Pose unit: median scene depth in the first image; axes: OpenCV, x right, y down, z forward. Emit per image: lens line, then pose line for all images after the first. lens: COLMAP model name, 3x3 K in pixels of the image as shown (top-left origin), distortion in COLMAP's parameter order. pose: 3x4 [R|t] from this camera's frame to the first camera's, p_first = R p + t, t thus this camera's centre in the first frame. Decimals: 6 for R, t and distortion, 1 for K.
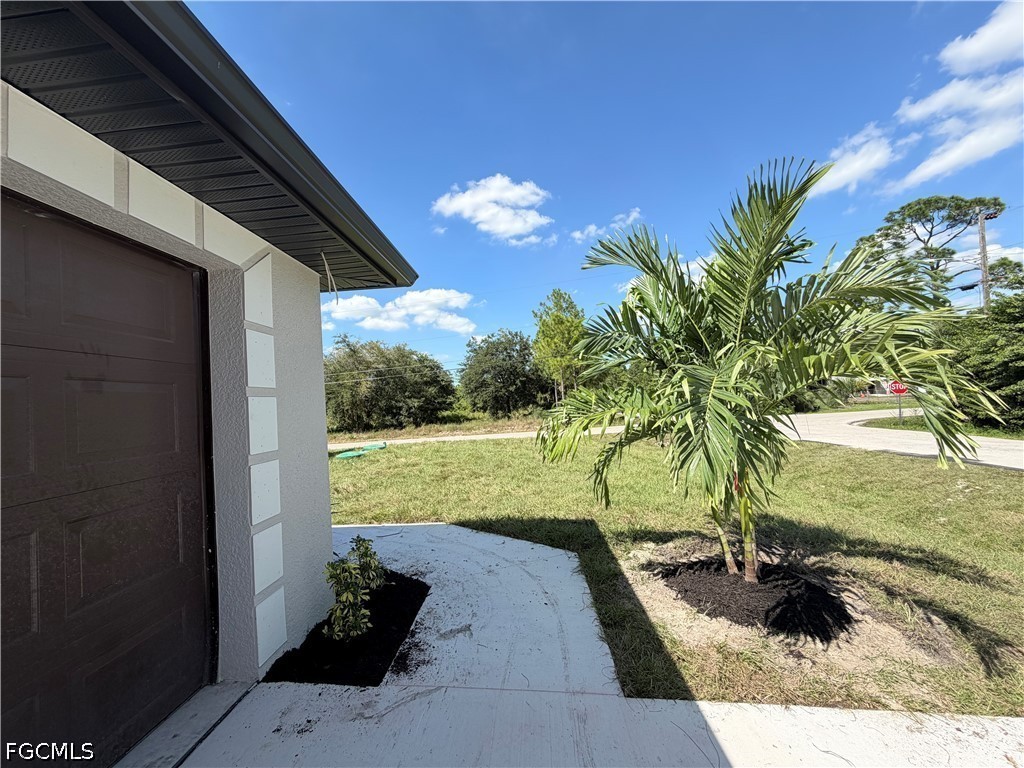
lens RADIAL K [[408.4, 0, 512.0], [0, 408.4, 384.0], [0, 0, 1]] dist [0.009739, -0.000154]
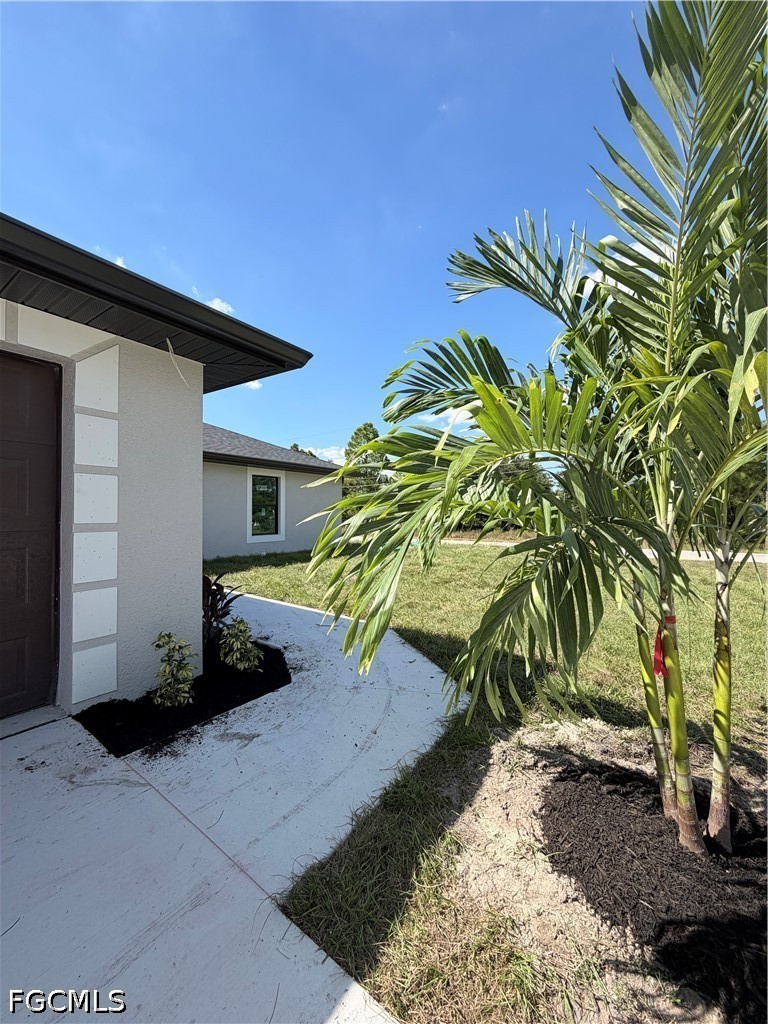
lens RADIAL K [[408.4, 0, 384.0], [0, 408.4, 512.0], [0, 0, 1]] dist [0.009739, -0.000154]
pose [[0.844301, 0.066182, -0.531767, 0.586729], [-0.033966, 0.996958, 0.070150, 0.024484], [0.534792, -0.041166, 0.843980, 0.410049]]
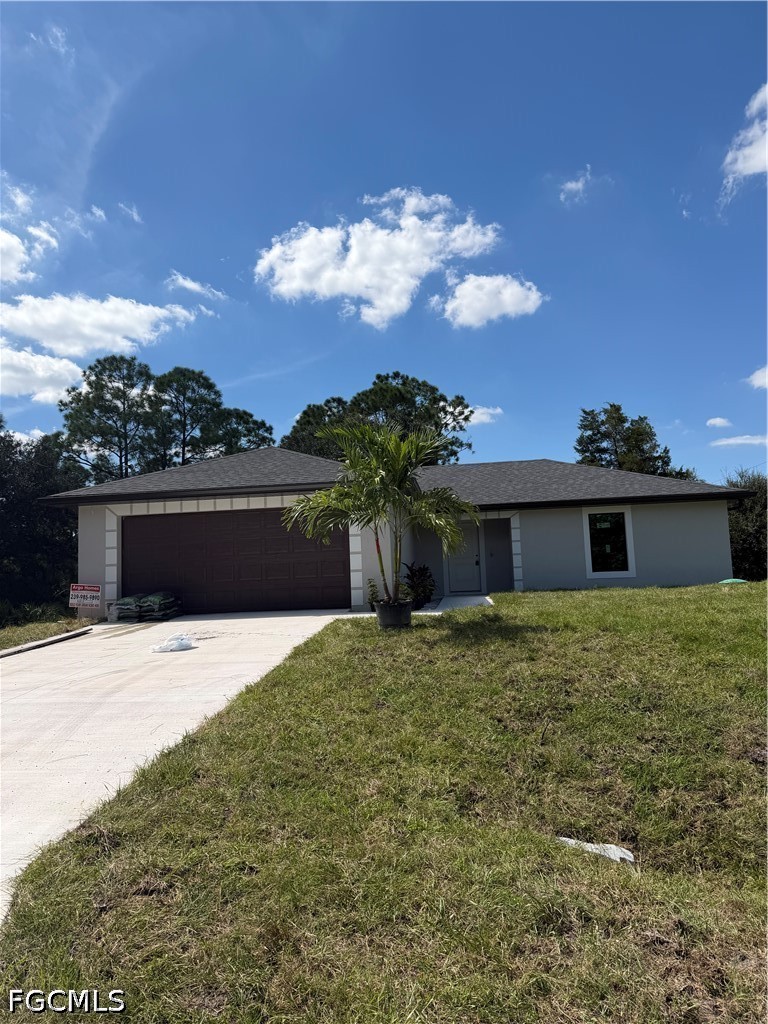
lens RADIAL K [[718.3, 0, 384.0], [0, 718.3, 512.0], [0, 0, 1]] dist [0.137753, 0.000242]
pose [[-0.061314, -0.041343, -0.997262, 4.762084], [0.091683, 0.994684, -0.046873, 0.117670], [0.993899, -0.094306, -0.057197, 1.423828]]
